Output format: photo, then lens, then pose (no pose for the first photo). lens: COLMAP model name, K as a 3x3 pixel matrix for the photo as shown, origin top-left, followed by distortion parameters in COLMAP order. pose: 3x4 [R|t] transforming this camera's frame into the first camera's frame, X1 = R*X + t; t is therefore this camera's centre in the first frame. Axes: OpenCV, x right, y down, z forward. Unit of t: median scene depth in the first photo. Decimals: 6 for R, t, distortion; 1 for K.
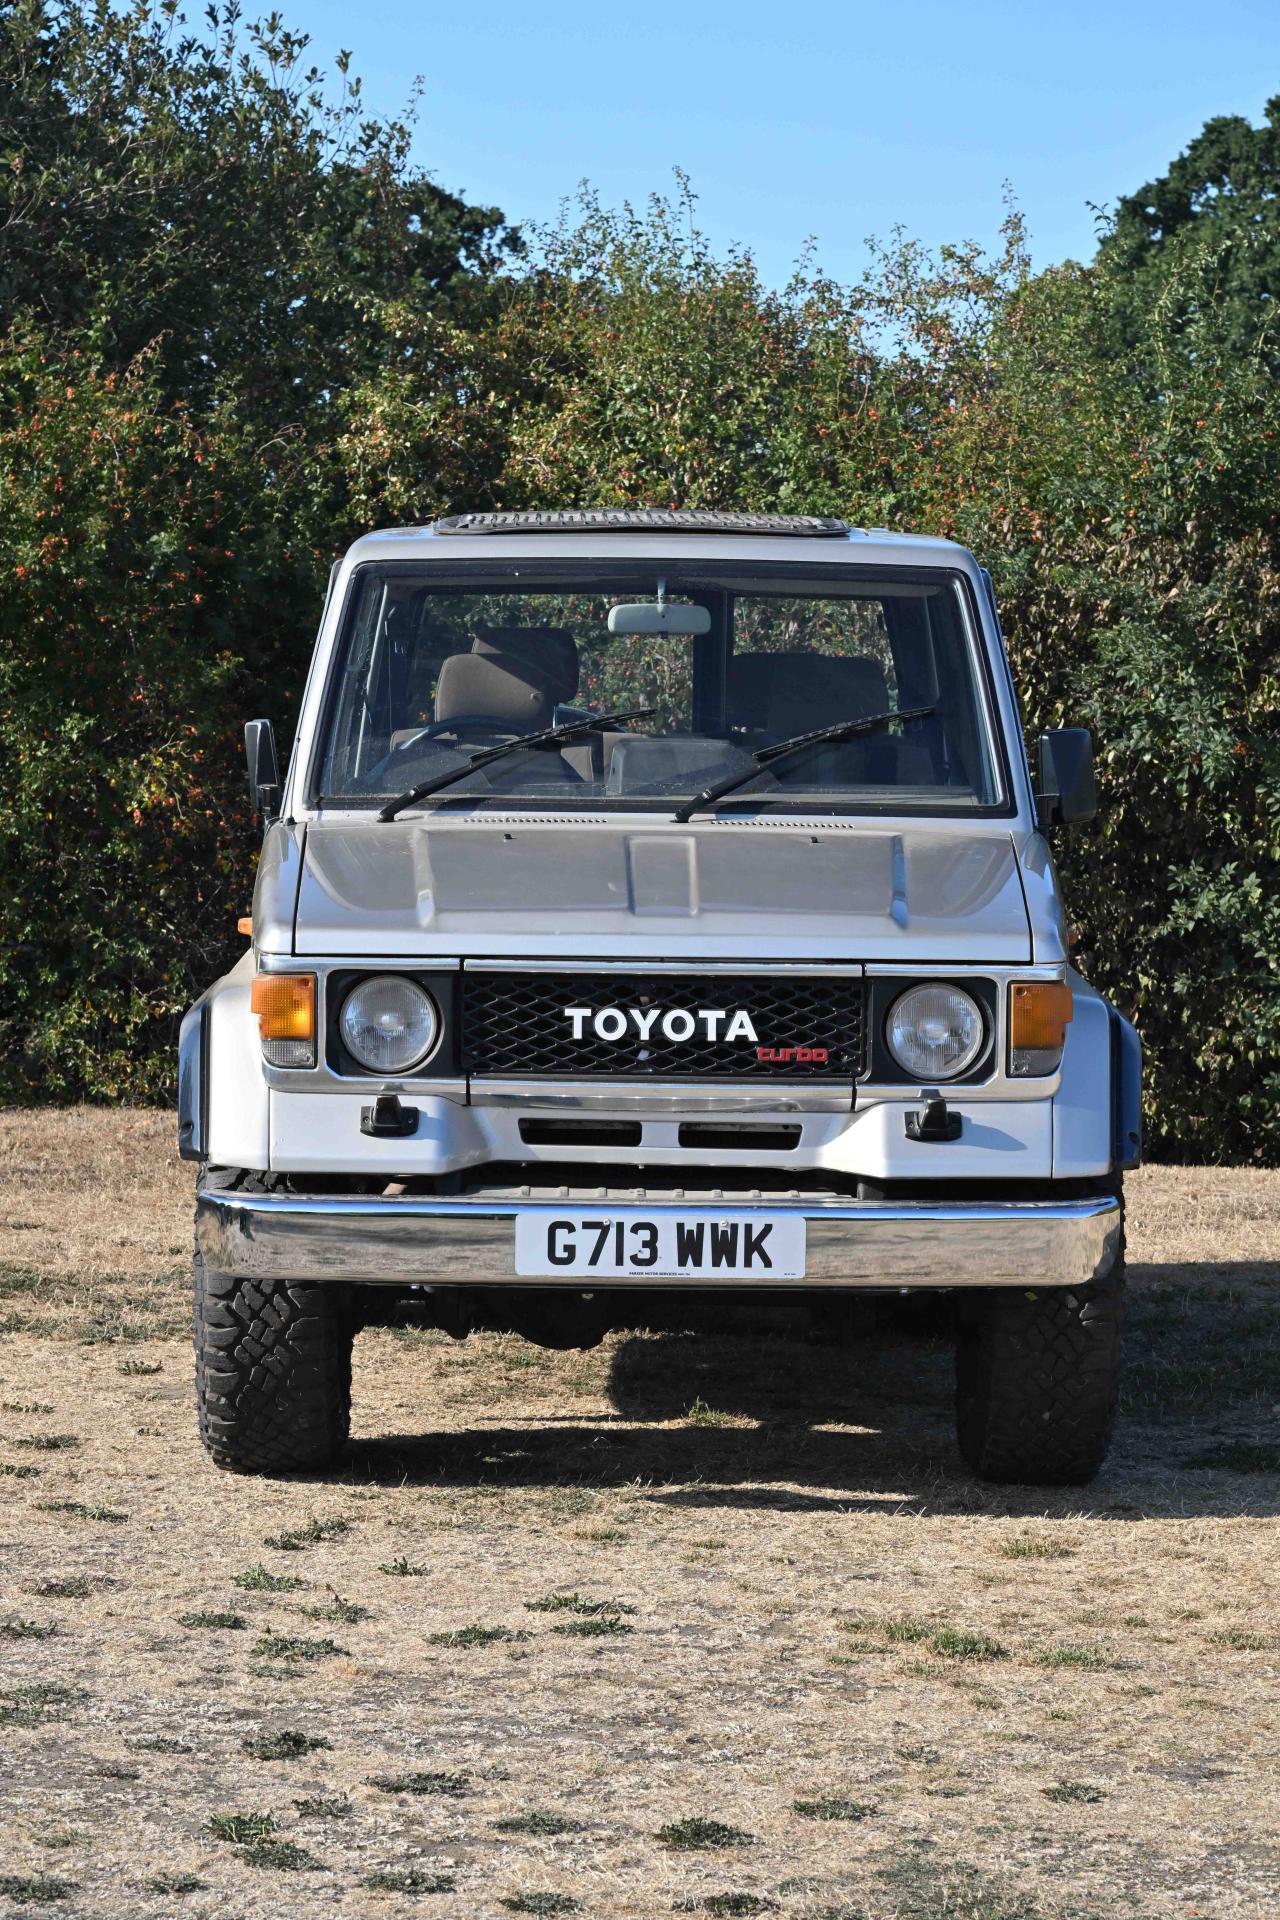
lens RADIAL K [[4919.8, 0, 640.0], [0, 4919.8, 960.0], [0, 0, 1]] dist [-0.031222, 0.259569]
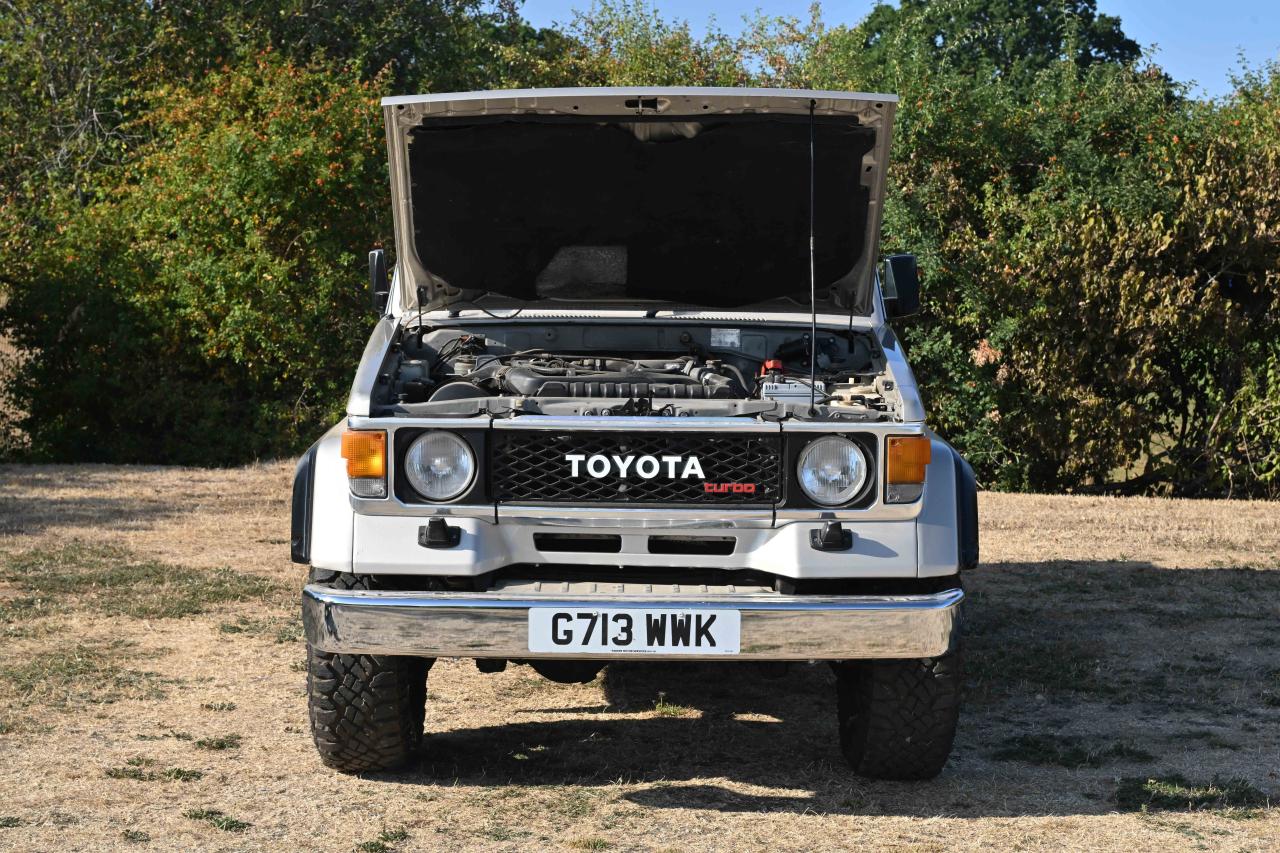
lens RADIAL K [[2024.1, 0, 640.0], [0, 2024.1, 426.5], [0, 0, 1]] dist [0.014896, 0.000663]
pose [[0.999998, -0.001383, 0.001237, 0.004969], [0.001340, 0.999431, 0.033695, -0.017383], [-0.001283, -0.033693, 0.999431, 0.428959]]
